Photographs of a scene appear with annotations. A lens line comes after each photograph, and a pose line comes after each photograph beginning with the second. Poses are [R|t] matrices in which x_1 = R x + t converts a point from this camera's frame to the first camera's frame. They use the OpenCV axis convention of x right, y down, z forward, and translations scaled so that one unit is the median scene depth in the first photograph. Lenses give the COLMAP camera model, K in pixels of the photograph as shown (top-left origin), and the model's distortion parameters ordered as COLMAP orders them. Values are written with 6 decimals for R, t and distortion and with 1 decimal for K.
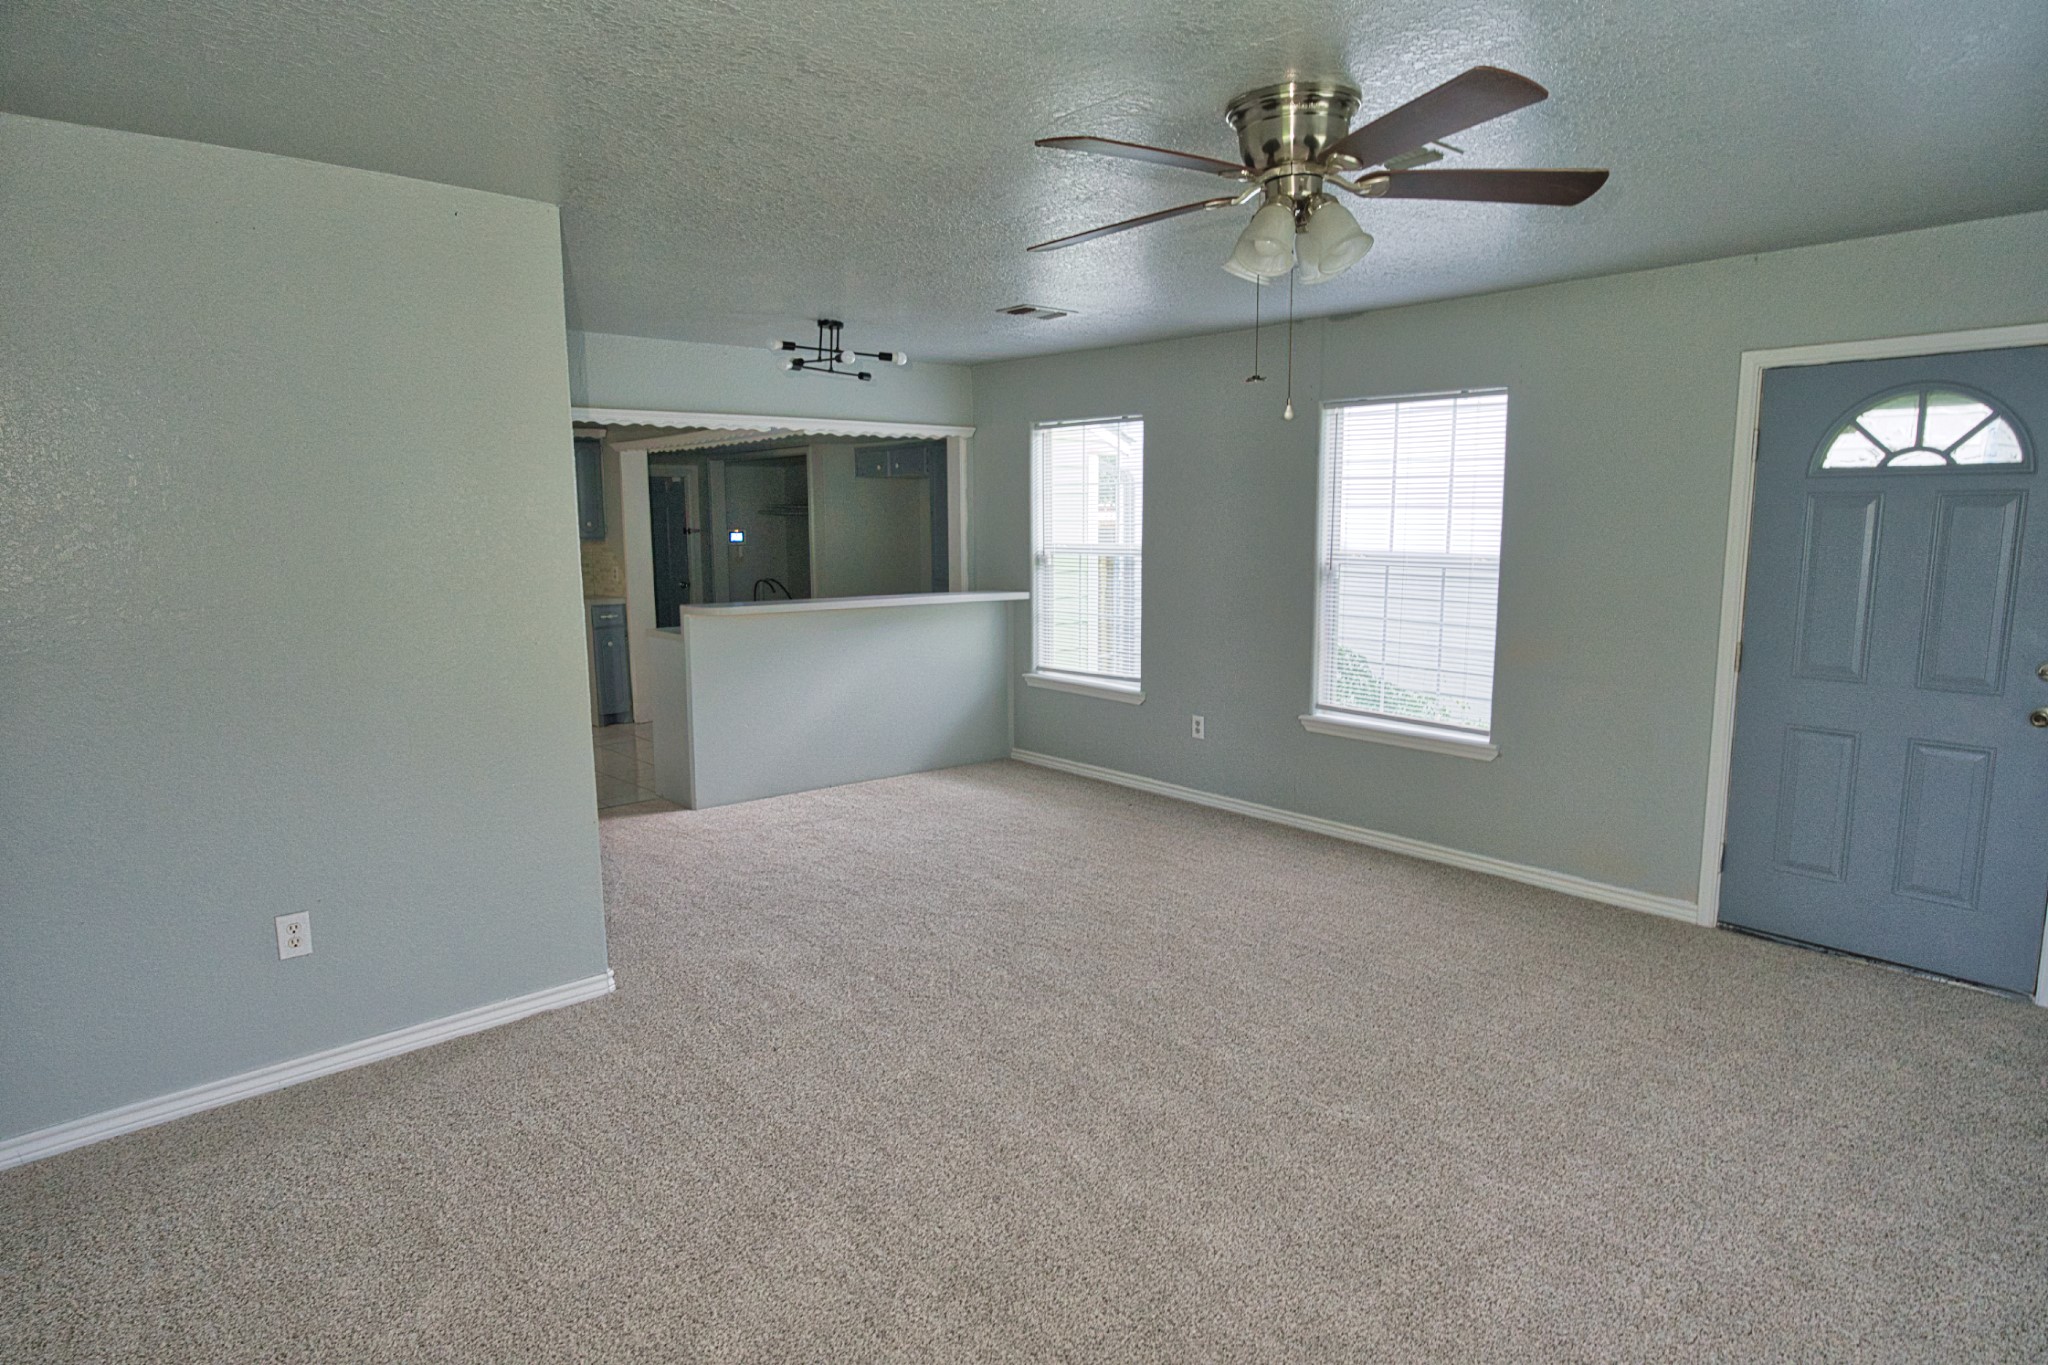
lens RADIAL K [[1169.3, 0, 1024.0], [0, 1169.3, 682.5], [0, 0, 1]] dist [-0.036021, 0.028877]
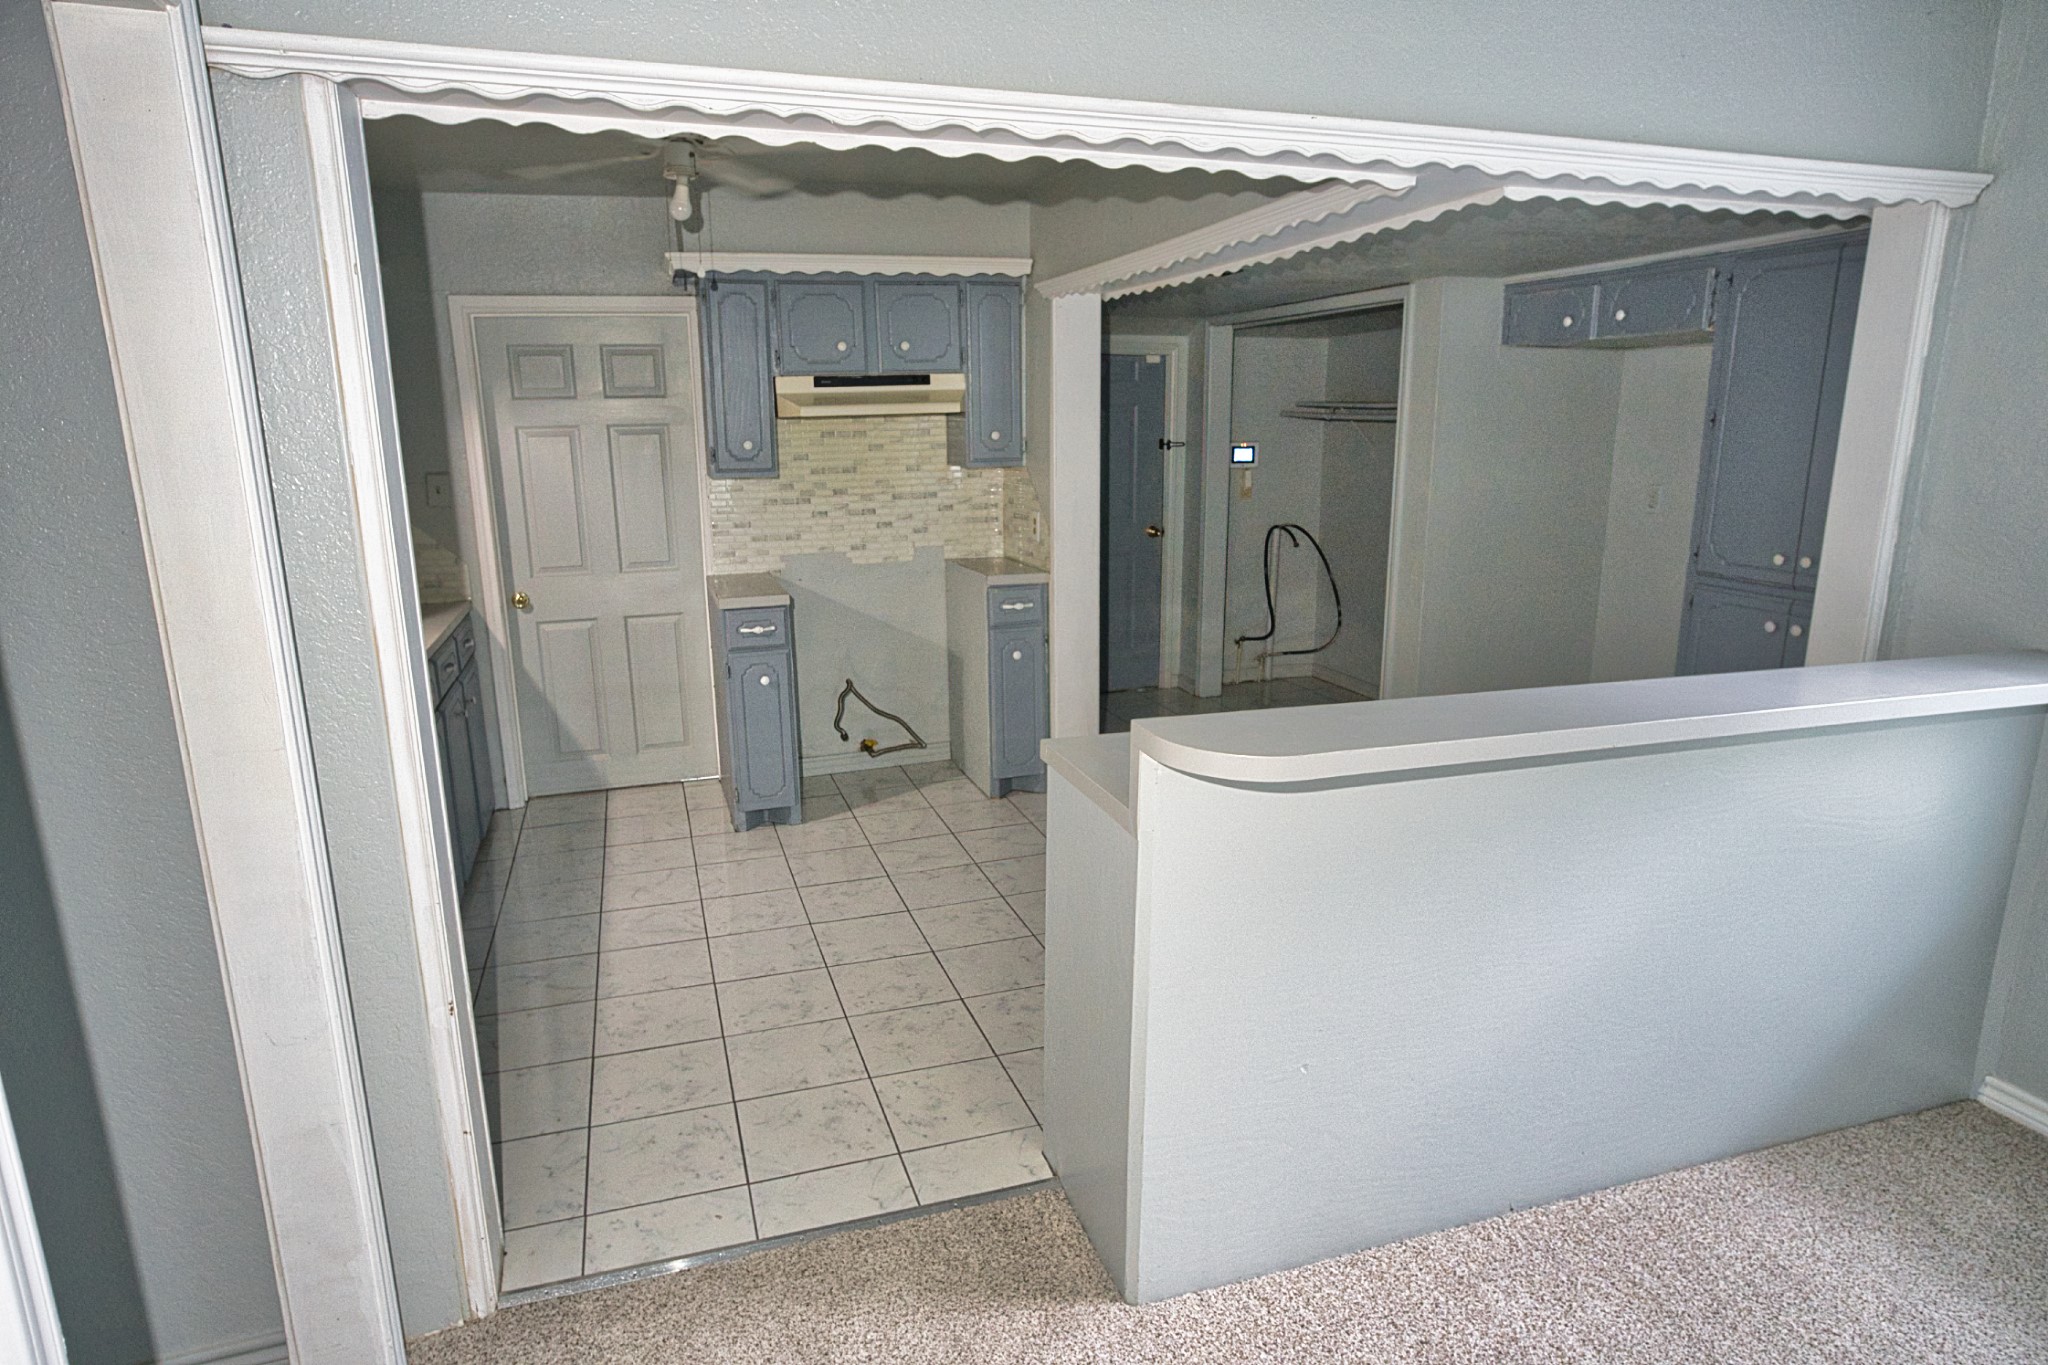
lens RADIAL K [[1169.3, 0, 1024.0], [0, 1169.3, 682.5], [0, 0, 1]] dist [-0.036021, 0.028877]
pose [[0.923352, 0.086659, -0.374048, -0.146658], [-0.054667, 0.993944, 0.095328, -0.075164], [0.380044, -0.067573, 0.922497, 0.496816]]
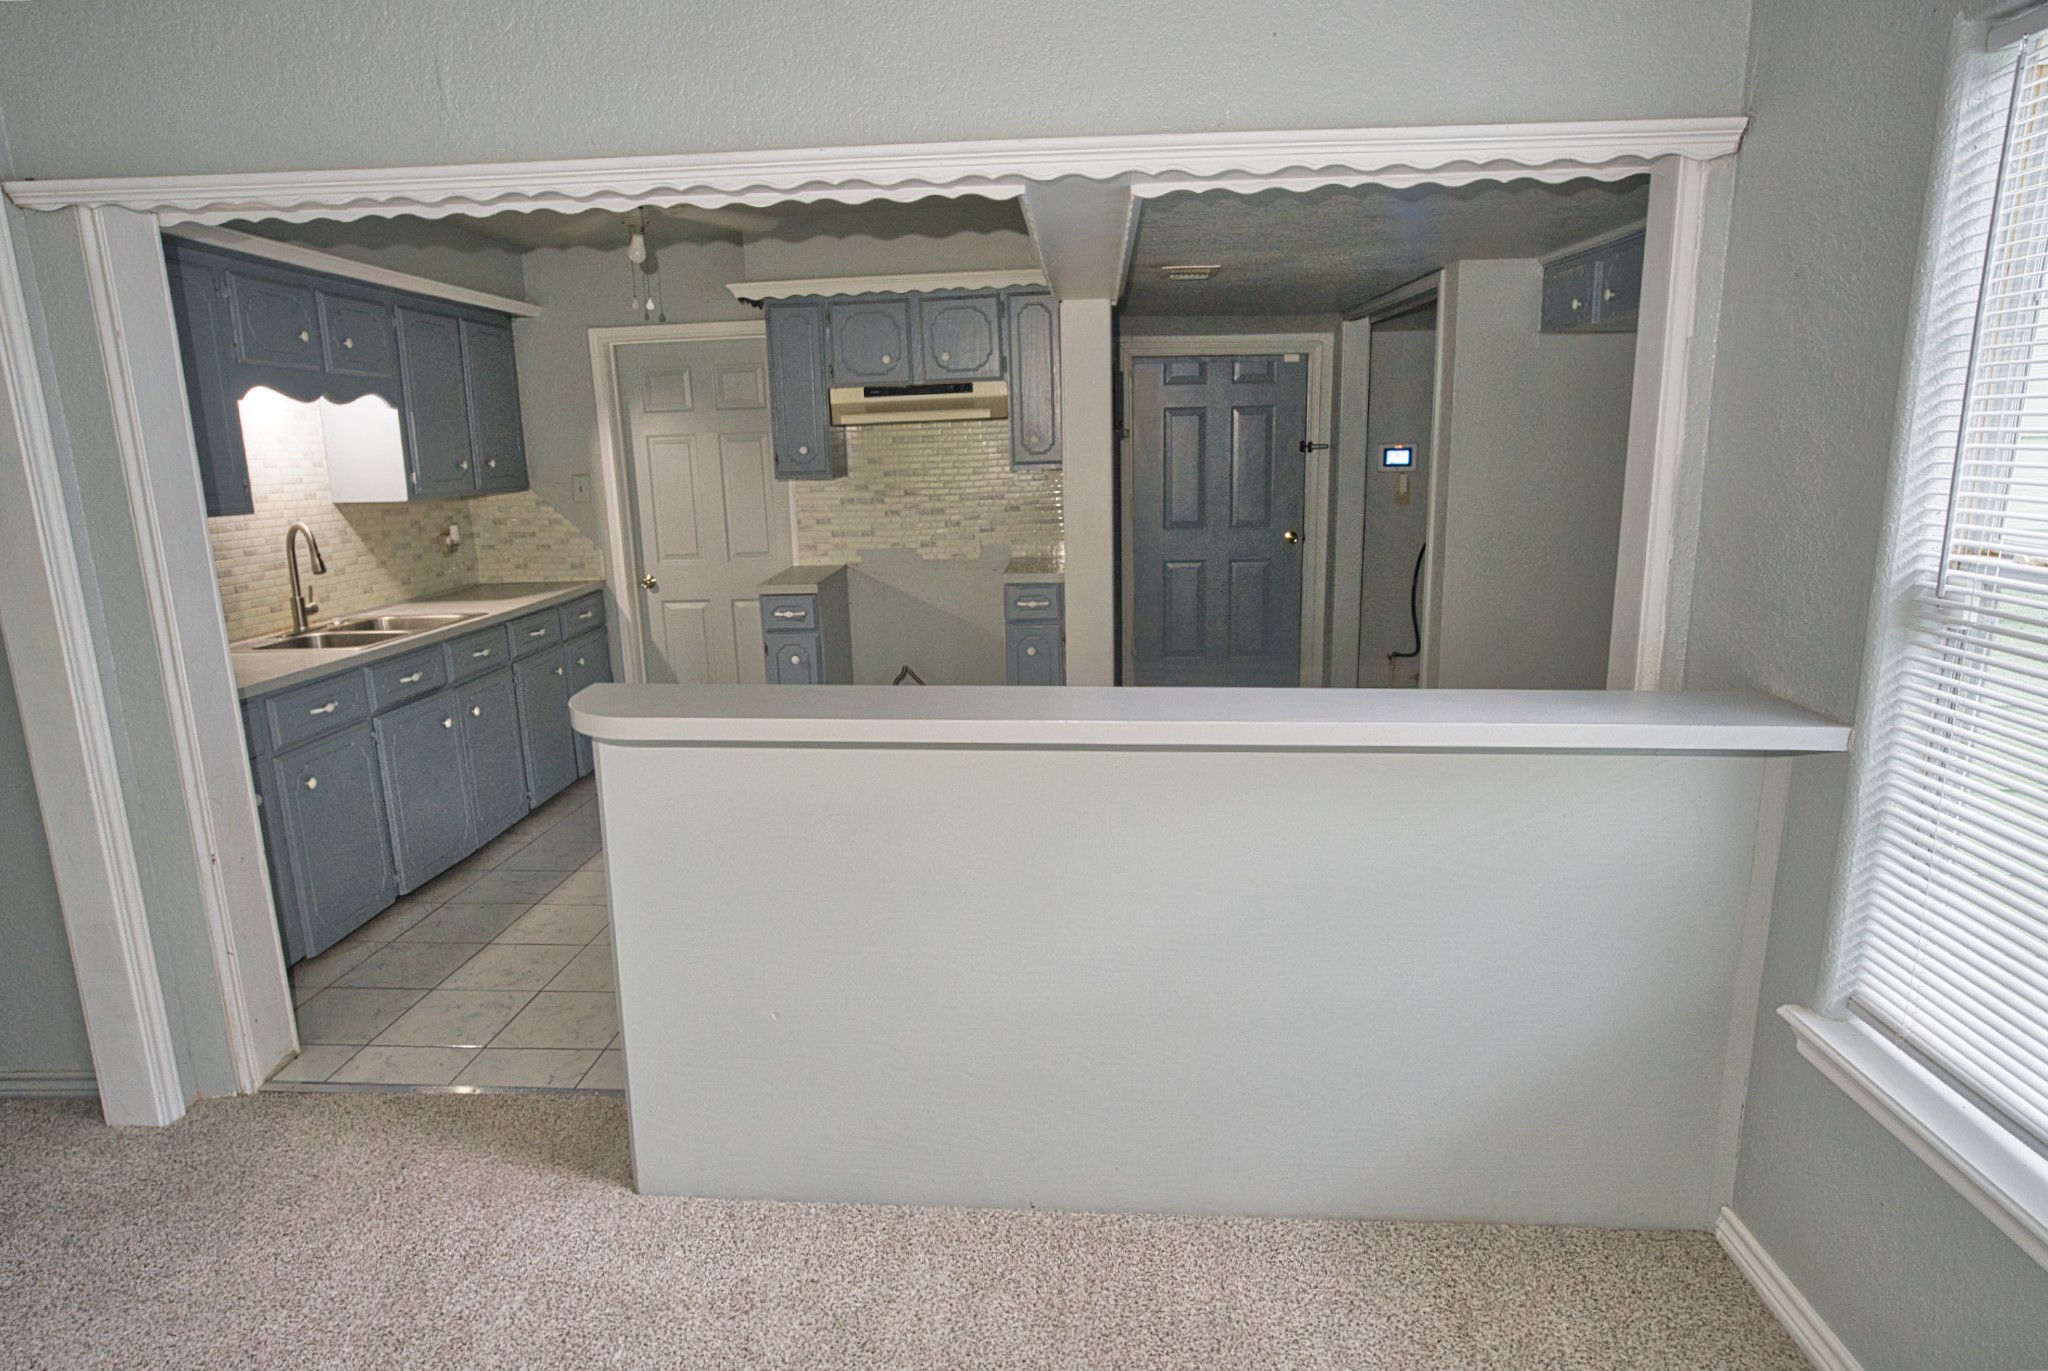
lens RADIAL K [[1192.1, 0, 1013.9], [0, 1192.1, 678.6], [0, 0, 1]] dist [-0.037826, 0.031992]
pose [[0.711740, 0.137811, -0.688792, 0.042768], [-0.083343, 0.990207, 0.111997, -0.086605], [0.697481, -0.022307, 0.716256, 0.584038]]
